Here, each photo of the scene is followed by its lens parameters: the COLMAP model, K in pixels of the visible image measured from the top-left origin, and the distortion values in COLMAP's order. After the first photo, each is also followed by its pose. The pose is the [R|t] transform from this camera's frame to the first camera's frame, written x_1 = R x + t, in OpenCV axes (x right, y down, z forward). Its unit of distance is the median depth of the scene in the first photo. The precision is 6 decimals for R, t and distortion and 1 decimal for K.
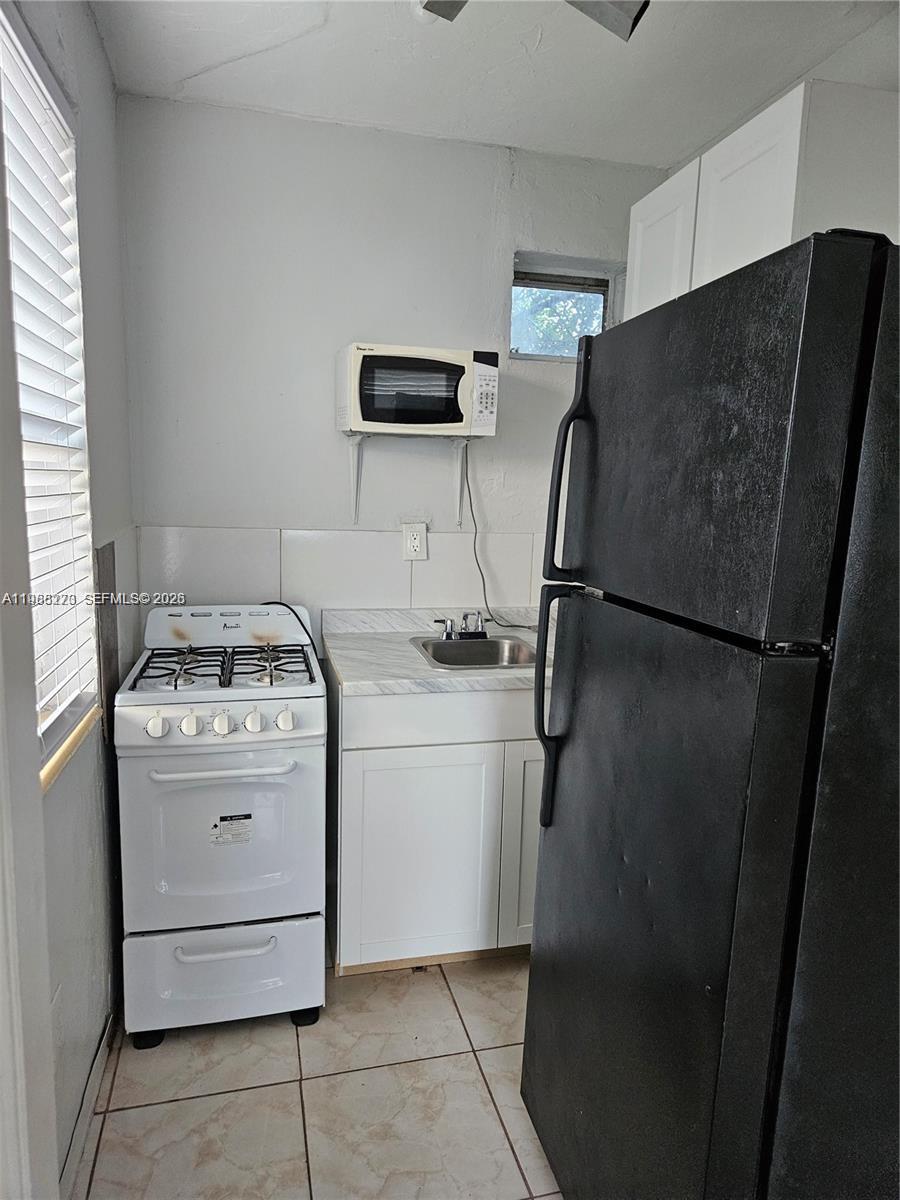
lens RADIAL K [[787.0, 0, 462.8], [0, 787.0, 603.7], [0, 0, 1]] dist [0.040117, -0.019279]
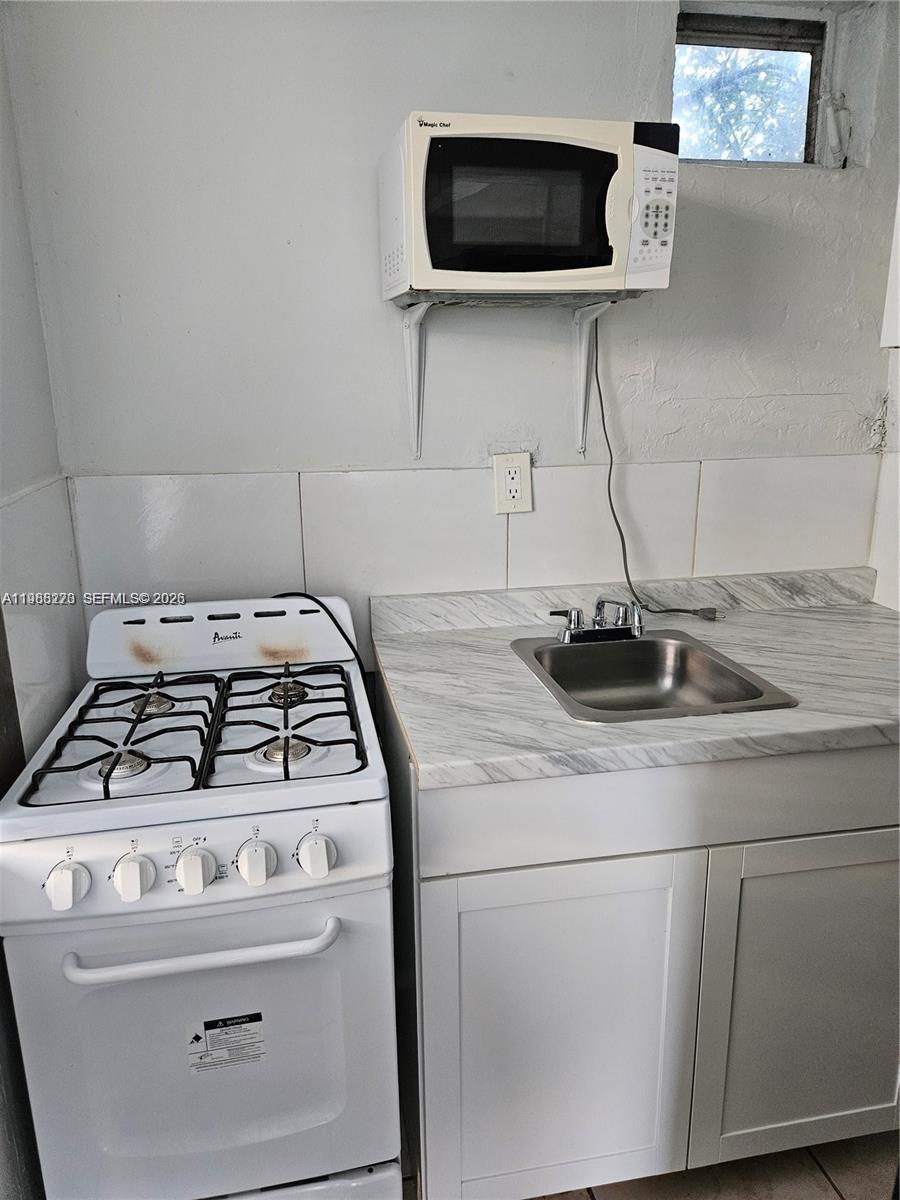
lens RADIAL K [[787.0, 0, 440.3], [0, 787.0, 593.9], [0, 0, 1]] dist [0.040117, -0.019279]
pose [[0.996575, -0.025571, -0.078640, -0.081663], [0.032313, 0.995798, 0.085689, -0.053907], [0.076118, -0.087937, 0.993214, 0.425745]]
